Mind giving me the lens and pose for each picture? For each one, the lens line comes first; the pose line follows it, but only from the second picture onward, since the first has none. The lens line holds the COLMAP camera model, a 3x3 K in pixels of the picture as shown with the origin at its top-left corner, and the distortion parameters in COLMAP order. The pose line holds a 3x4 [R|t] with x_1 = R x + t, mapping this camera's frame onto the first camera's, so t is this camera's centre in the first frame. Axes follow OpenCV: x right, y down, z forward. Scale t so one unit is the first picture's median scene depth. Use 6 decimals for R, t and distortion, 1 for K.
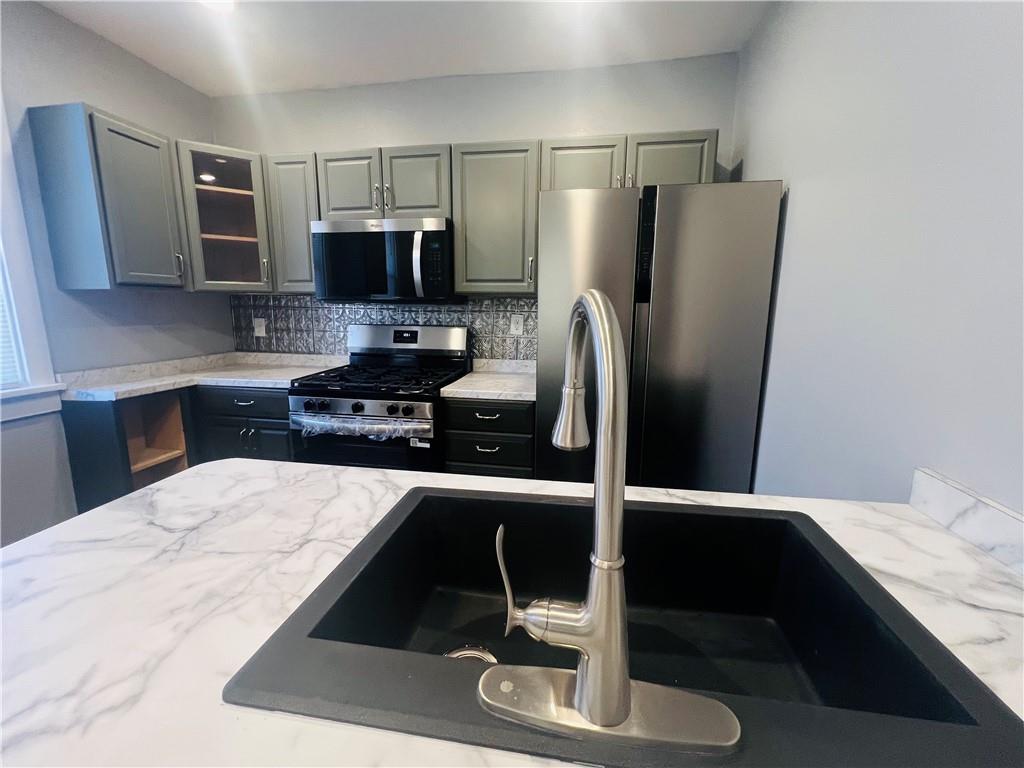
lens RADIAL K [[429.6, 0, 512.3], [0, 429.6, 382.1], [0, 0, 1]] dist [-0.003961, -0.000400]
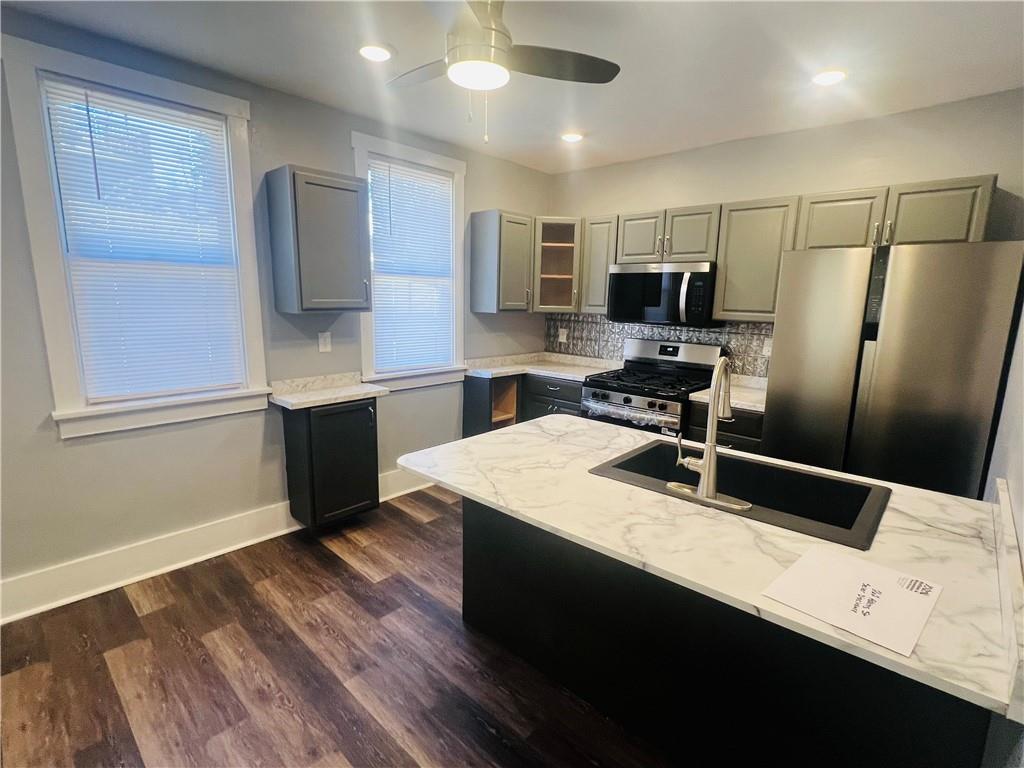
lens RADIAL K [[490.6, 0, 513.9], [0, 490.6, 385.7], [0, 0, 1]] dist [-0.004729, 0.002532]
pose [[0.842935, 0.107850, -0.527095, 0.161407], [-0.110299, 0.993534, 0.026898, 0.009054], [0.526588, 0.035465, 0.849381, -0.537544]]
